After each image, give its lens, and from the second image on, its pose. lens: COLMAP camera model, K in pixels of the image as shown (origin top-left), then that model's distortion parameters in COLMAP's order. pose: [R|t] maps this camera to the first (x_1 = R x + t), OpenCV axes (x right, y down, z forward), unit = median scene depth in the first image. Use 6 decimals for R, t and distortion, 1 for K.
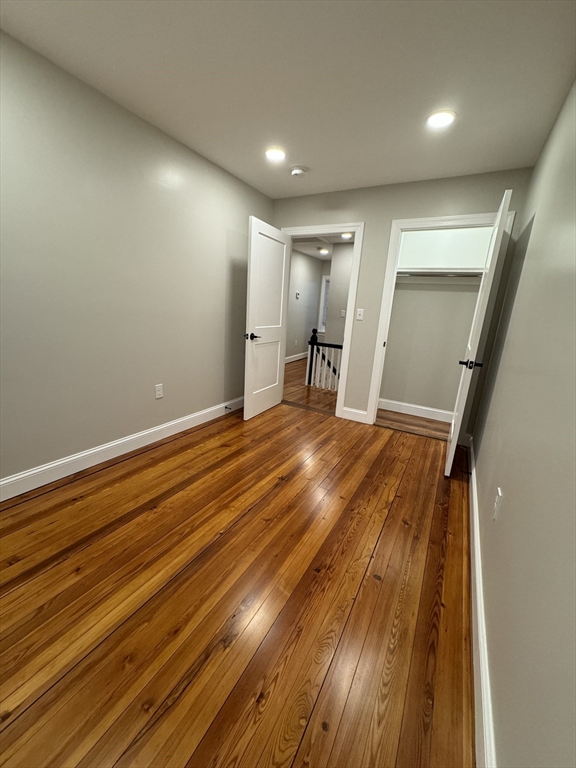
lens RADIAL K [[306.2, 0, 292.4], [0, 306.2, 385.6], [0, 0, 1]] dist [0.001280, 0.000259]
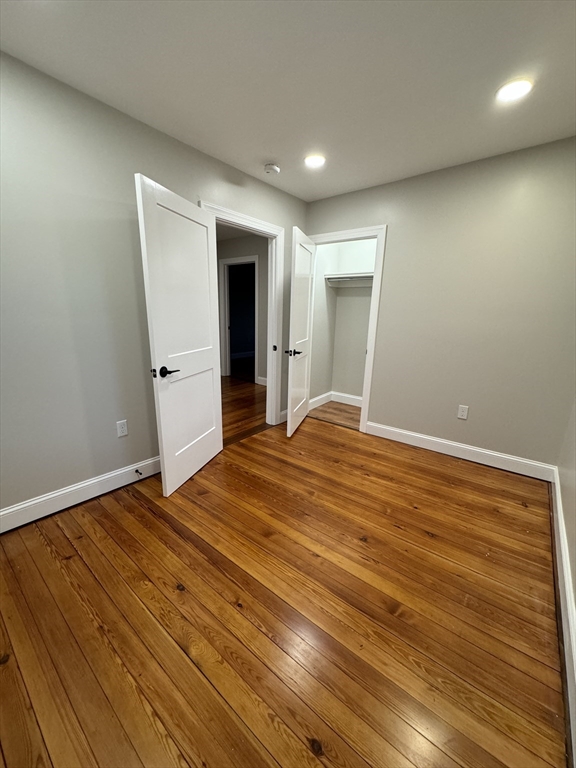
lens RADIAL K [[306.2, 0, 284.4], [0, 306.2, 386.1], [0, 0, 1]] dist [0.001280, 0.000259]
pose [[0.976752, -0.010659, -0.214109, 0.268465], [0.005337, 0.999663, -0.025423, -0.103767], [0.214307, 0.023689, 0.976479, 0.363691]]
